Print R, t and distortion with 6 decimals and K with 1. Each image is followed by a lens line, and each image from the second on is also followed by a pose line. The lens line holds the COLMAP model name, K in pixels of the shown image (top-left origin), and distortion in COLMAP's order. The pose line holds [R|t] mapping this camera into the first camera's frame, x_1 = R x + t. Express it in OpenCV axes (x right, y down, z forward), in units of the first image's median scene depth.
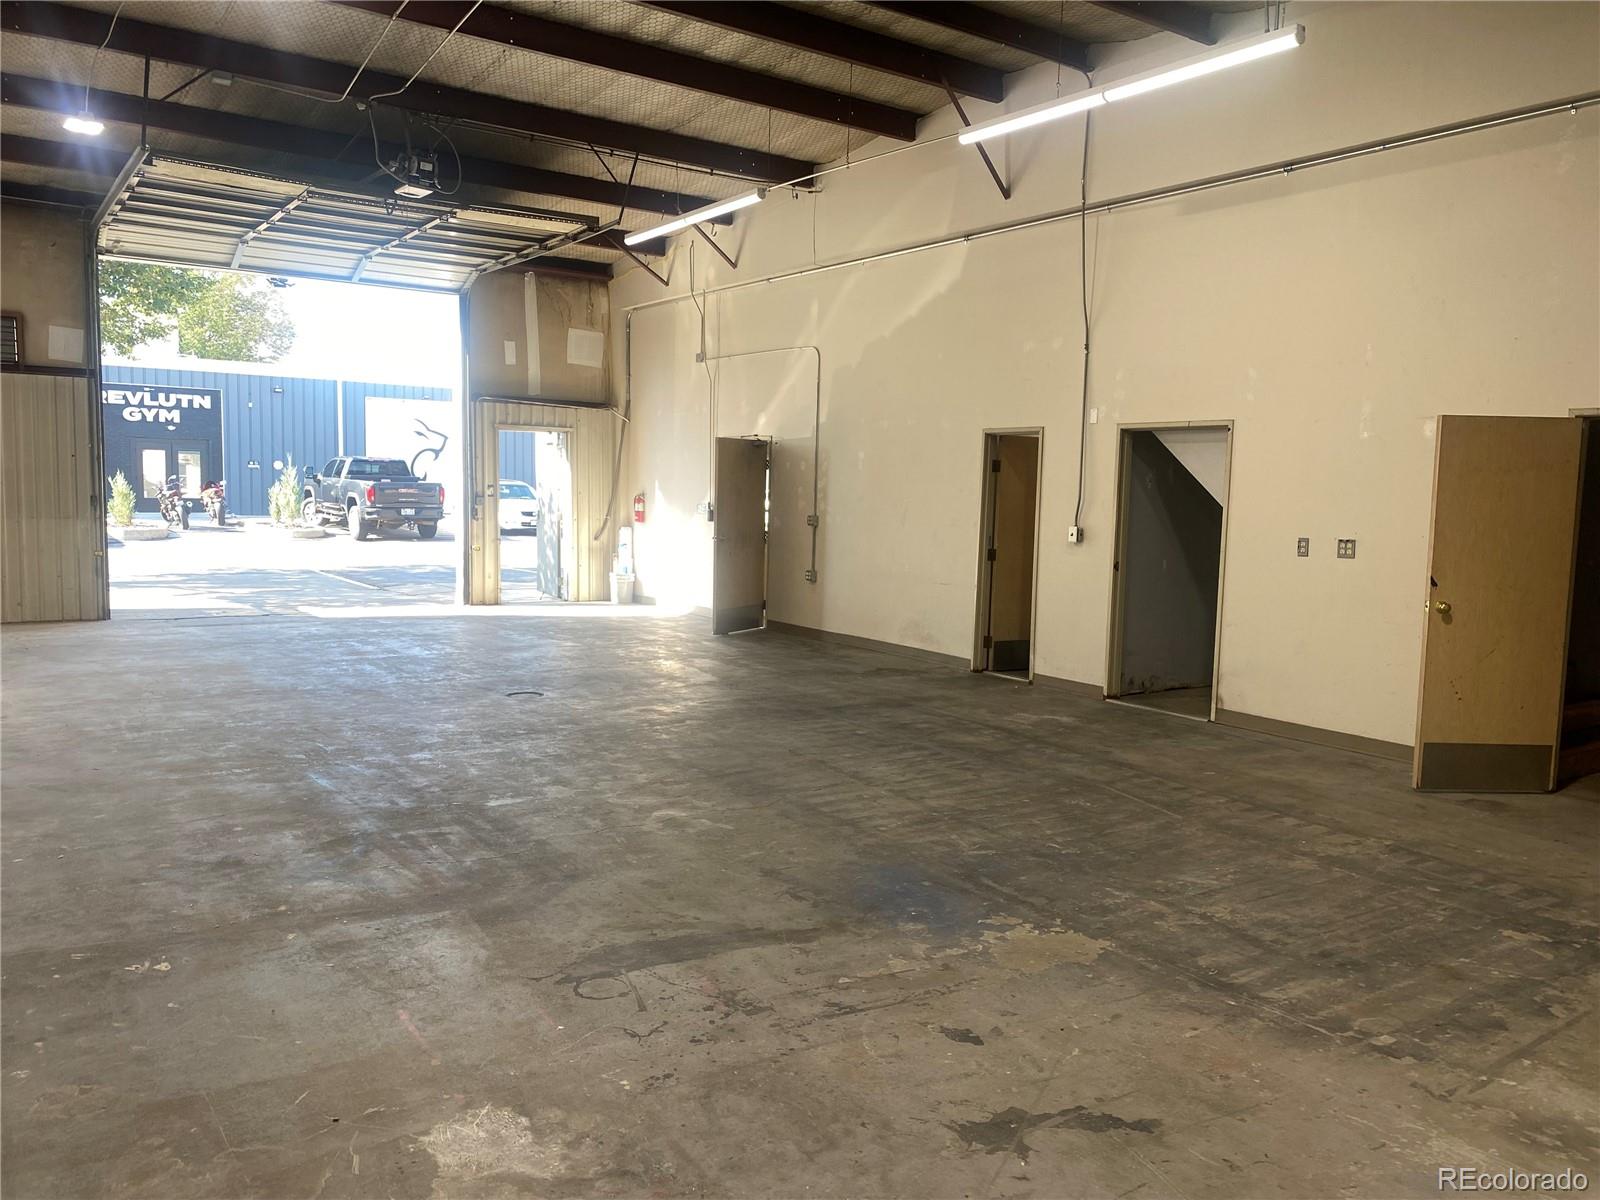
lens RADIAL K [[1191.3, 0, 800.0], [0, 1191.3, 600.0], [0, 0, 1]] dist [0.125333, -0.230138]
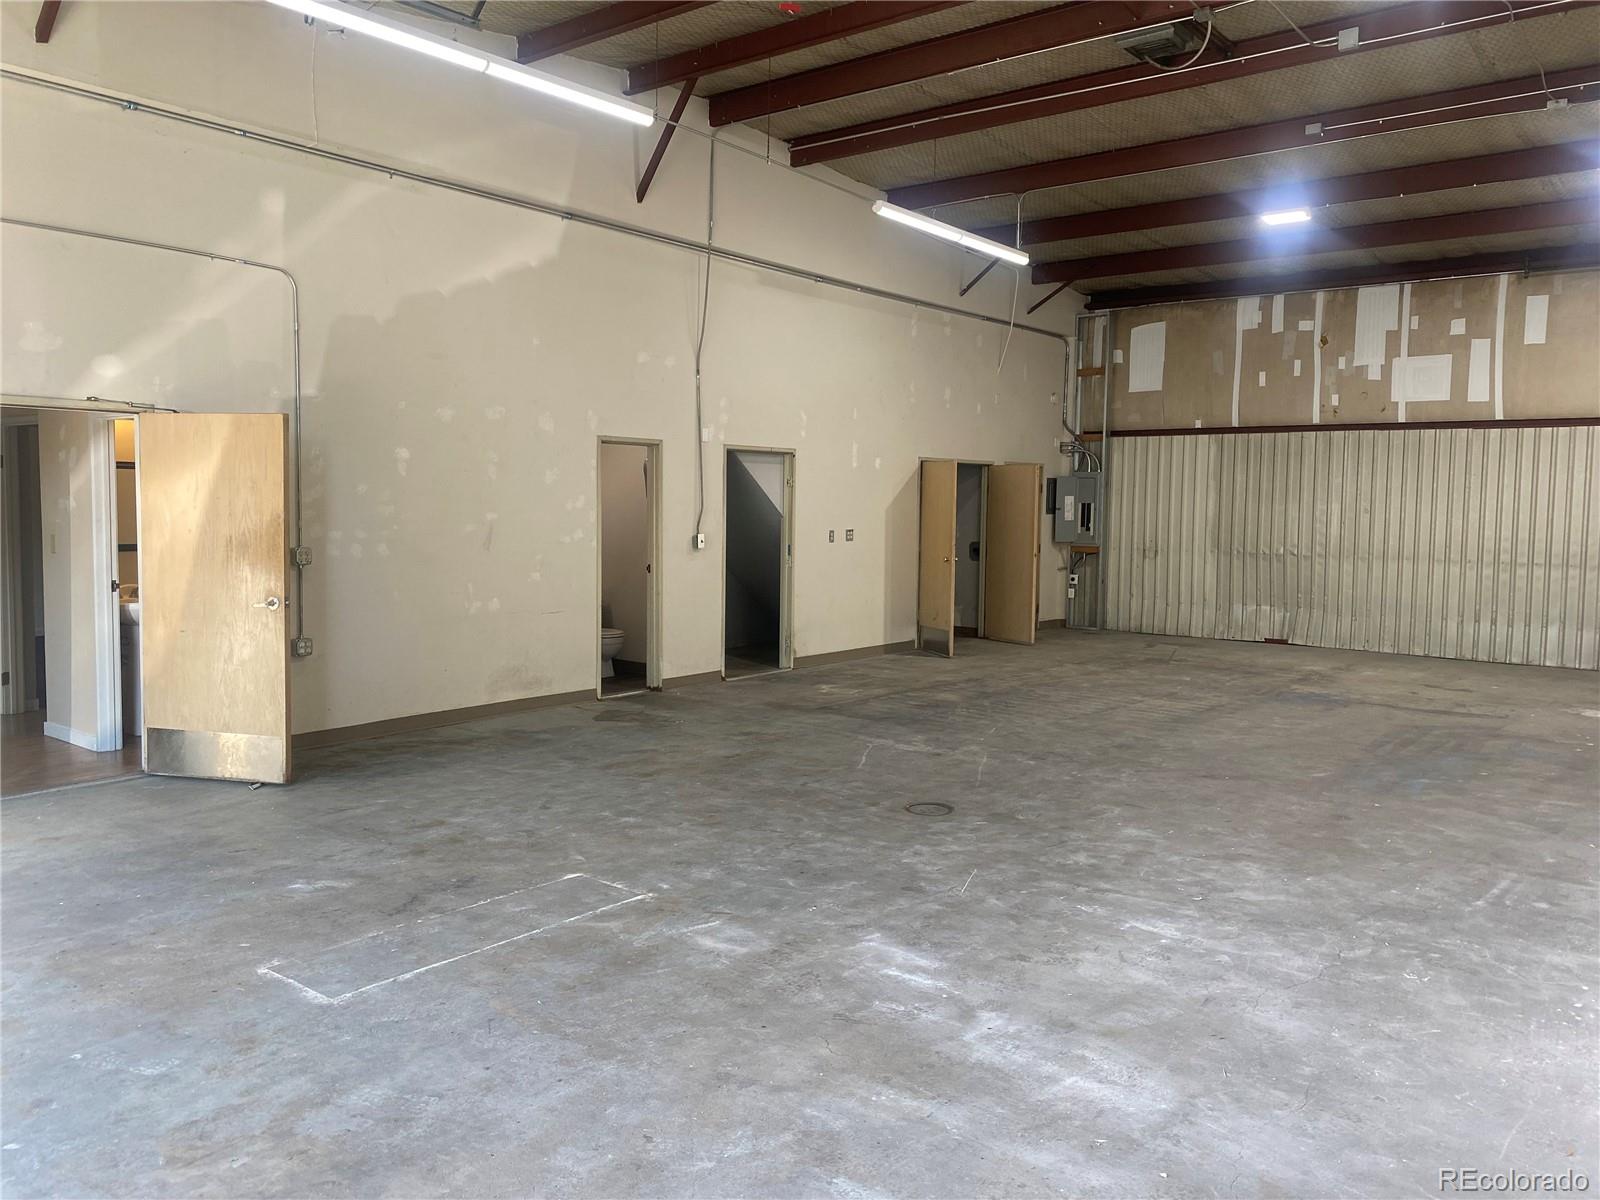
lens RADIAL K [[1230.2, 0, 800.0], [0, 1230.2, 600.0], [0, 0, 1]] dist [0.021364, 0.001313]
pose [[-0.290140, -0.102814, 0.951445, -0.881095], [0.076941, 0.988487, 0.130280, -0.142006], [-0.953886, 0.111005, -0.278889, 1.240950]]
